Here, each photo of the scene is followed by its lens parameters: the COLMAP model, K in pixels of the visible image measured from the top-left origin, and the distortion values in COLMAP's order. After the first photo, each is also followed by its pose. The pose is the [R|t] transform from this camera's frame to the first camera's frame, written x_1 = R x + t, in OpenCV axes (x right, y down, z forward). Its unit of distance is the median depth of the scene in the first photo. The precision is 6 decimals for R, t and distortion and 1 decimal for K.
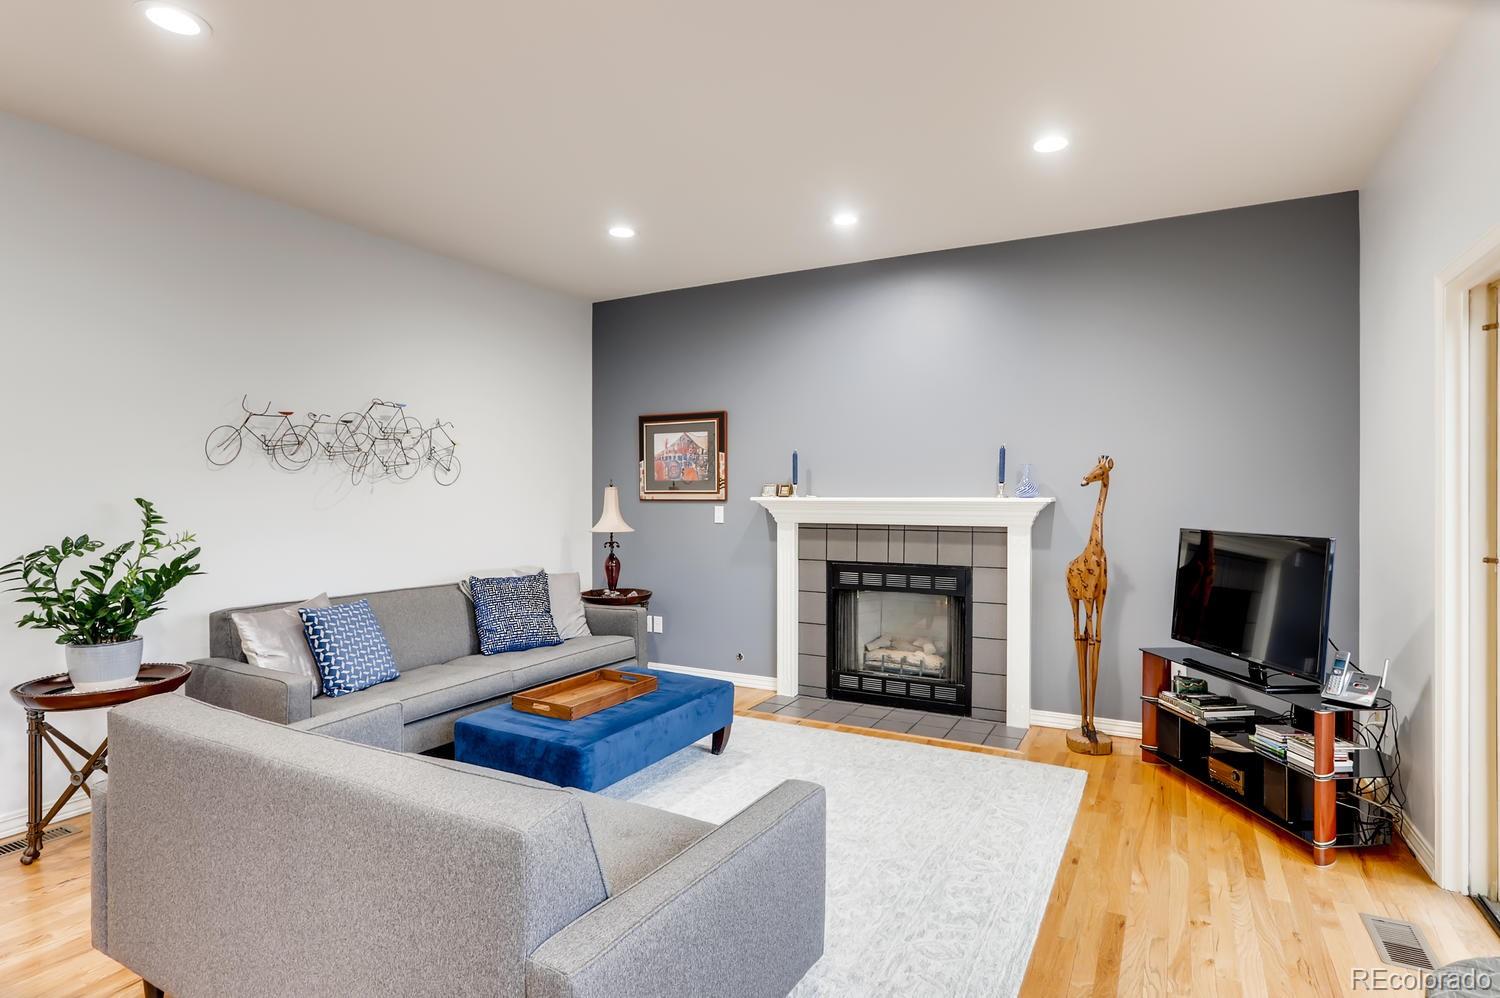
lens RADIAL K [[776.1, 0, 766.1], [0, 776.1, 492.6], [0, 0, 1]] dist [-0.050540, 0.020398]
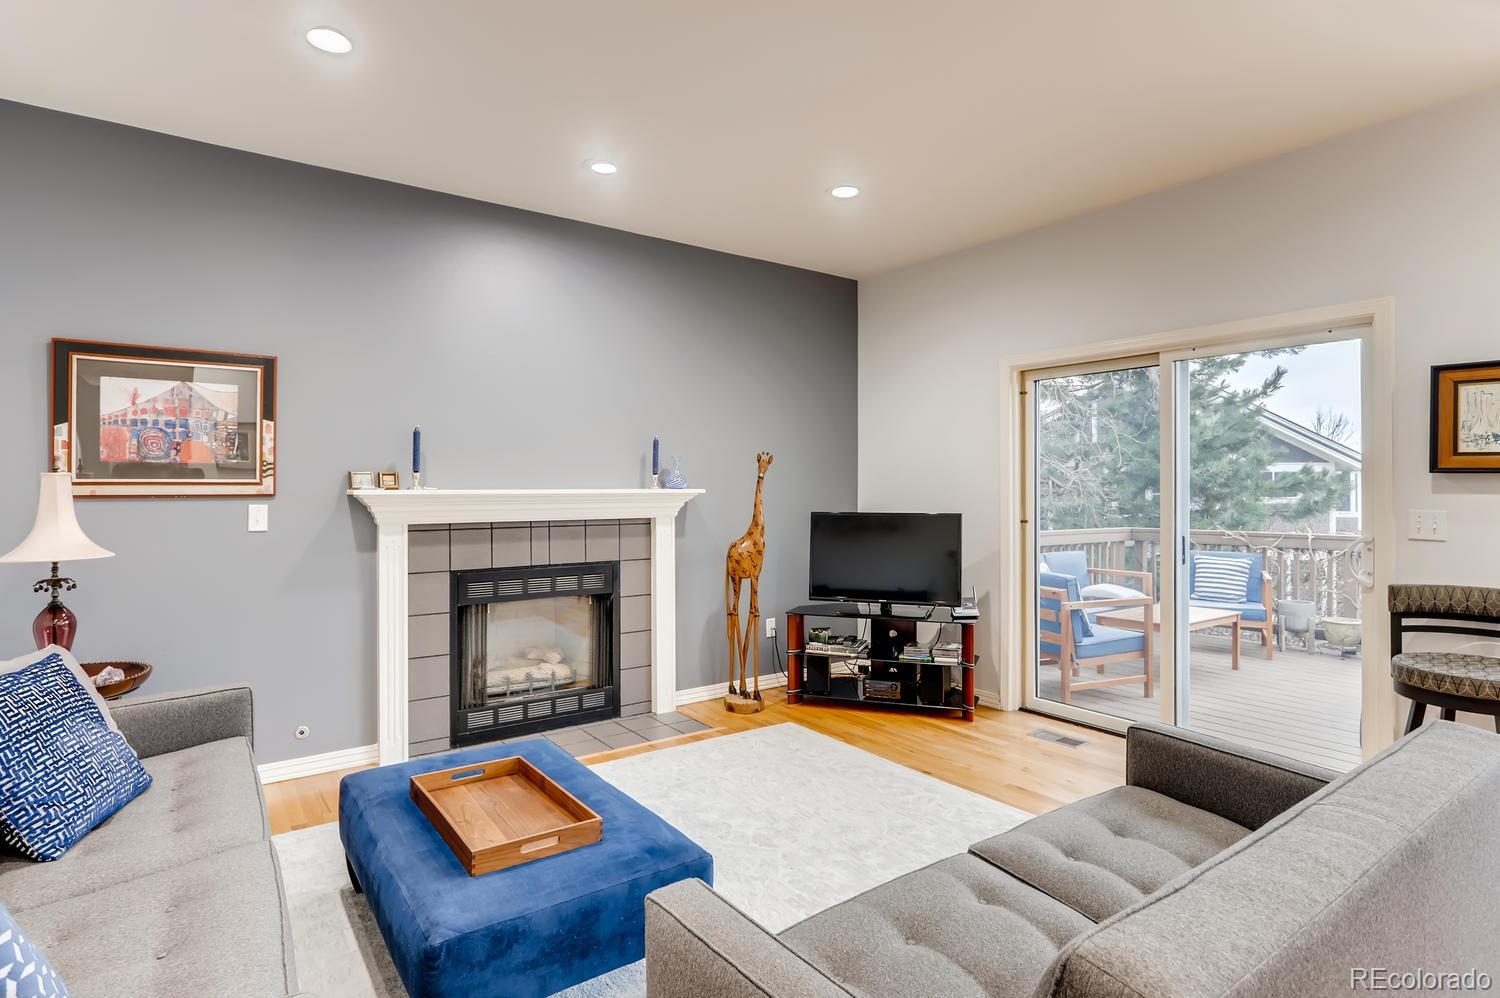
lens RADIAL K [[776.1, 0, 766.1], [0, 776.1, 492.6], [0, 0, 1]] dist [-0.050540, 0.020398]
pose [[0.424753, -0.007546, 0.905278, -0.497414], [0.001352, 0.999969, 0.007701, 0.003571], [-0.905308, -0.002047, 0.424750, 0.401079]]
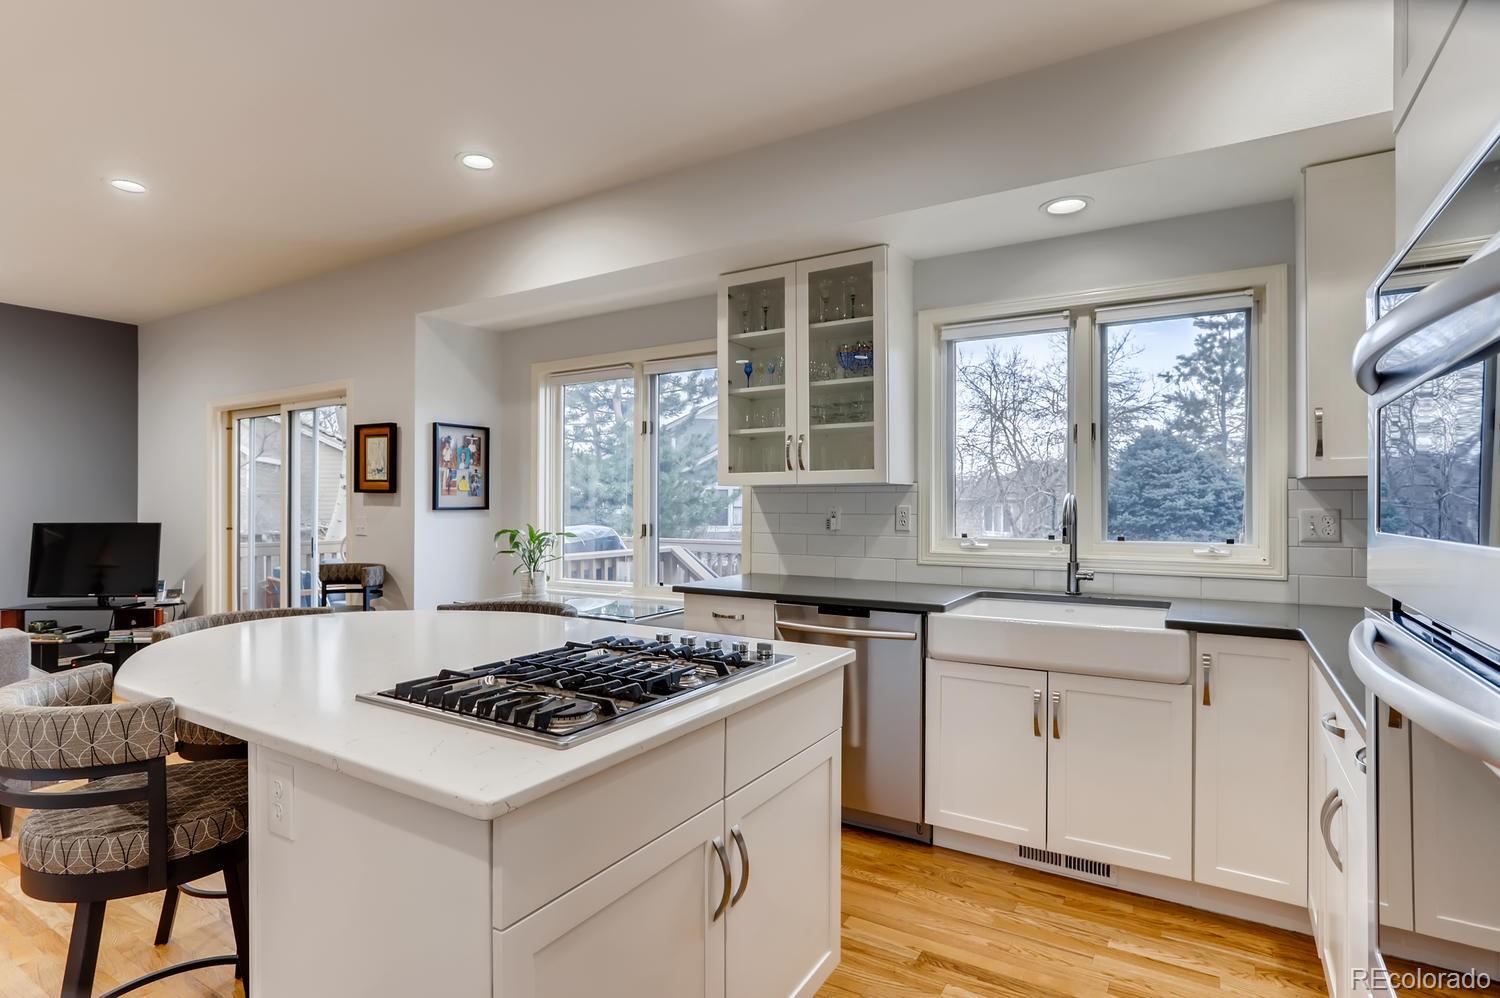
lens RADIAL K [[776.1, 0, 766.1], [0, 776.1, 492.6], [0, 0, 1]] dist [-0.050540, 0.020398]
pose [[0.034595, 0.010938, 0.999342, -0.671622], [0.000893, 0.999939, -0.010975, 0.004191], [-0.999401, 0.001272, 0.034583, -0.366727]]
